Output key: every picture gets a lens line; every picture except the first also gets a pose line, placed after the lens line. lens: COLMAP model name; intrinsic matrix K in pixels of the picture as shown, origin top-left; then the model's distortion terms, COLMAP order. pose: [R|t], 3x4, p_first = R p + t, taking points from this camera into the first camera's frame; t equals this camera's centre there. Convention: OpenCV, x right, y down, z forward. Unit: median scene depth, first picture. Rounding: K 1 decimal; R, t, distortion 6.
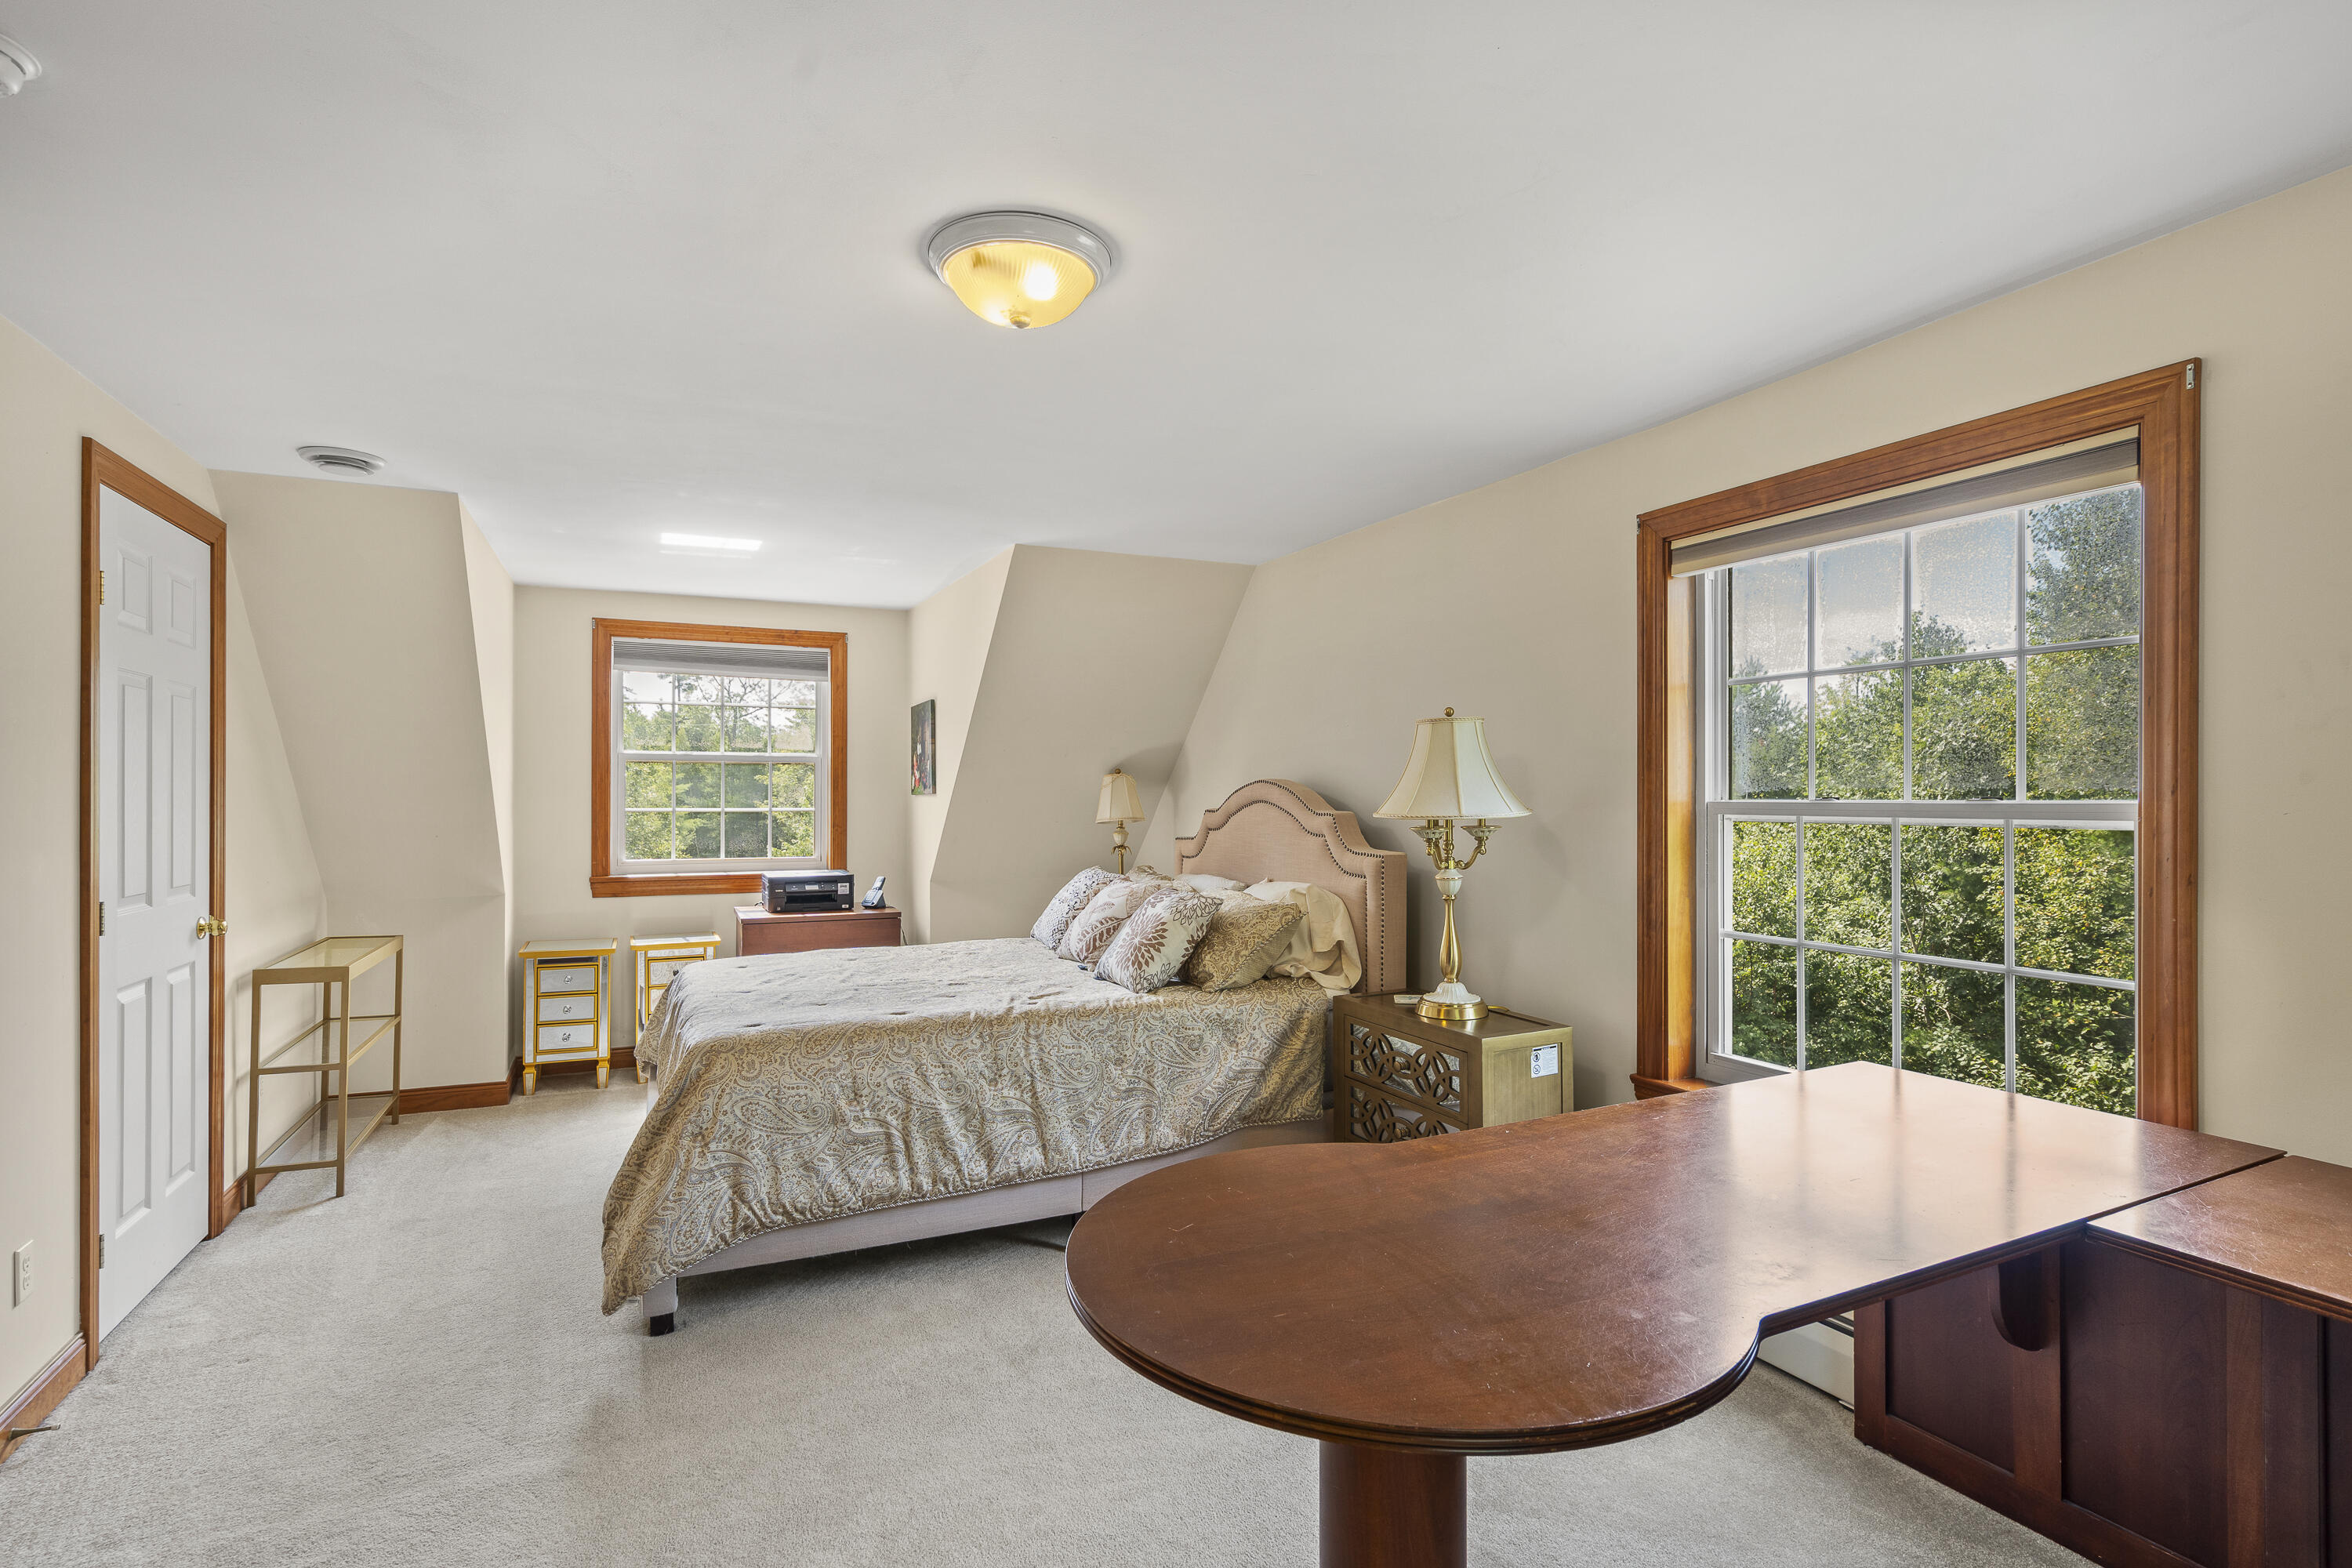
lens RADIAL K [[1150.9, 0, 1161.4], [0, 1150.9, 798.5], [0, 0, 1]] dist [-0.001078, 0.000994]
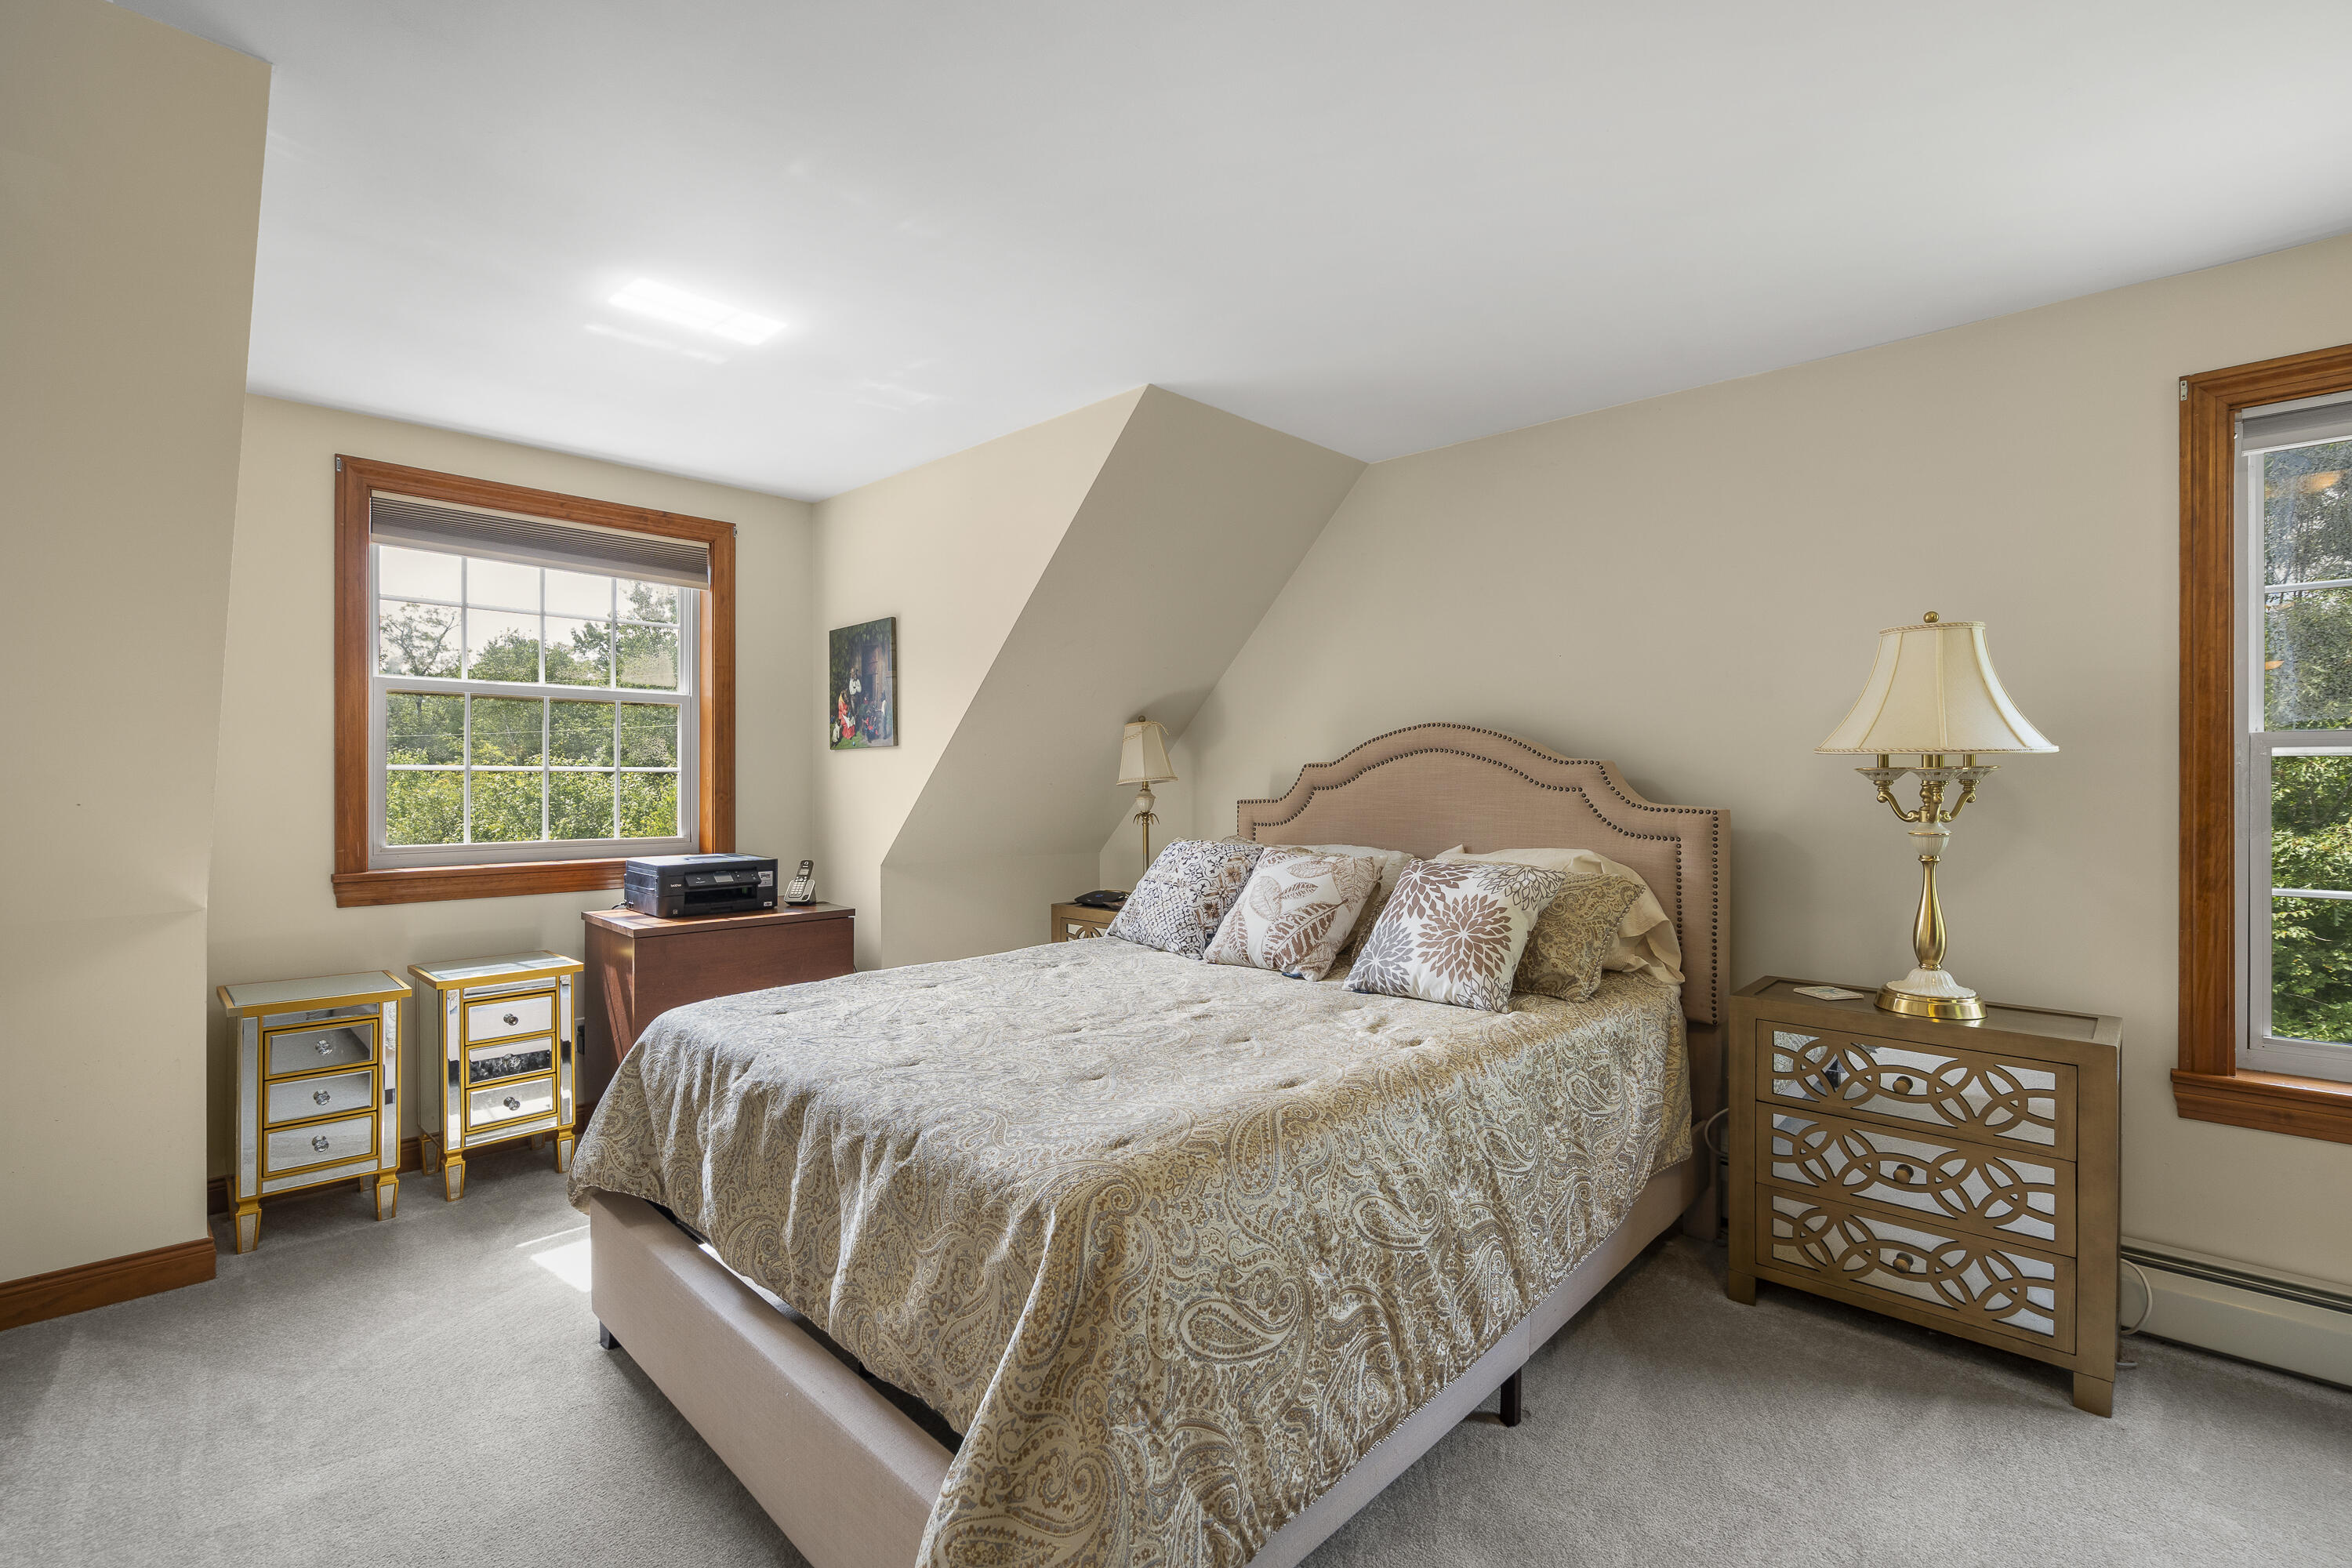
lens RADIAL K [[1083.4, 0, 1201.3], [0, 1083.4, 787.4], [0, 0, 1]] dist [-0.001770, -0.001359]
pose [[0.933809, -0.004071, 0.357748, -0.292776], [0.002037, 0.999980, 0.006062, 0.020749], [-0.357766, -0.004932, 0.933798, 0.317159]]
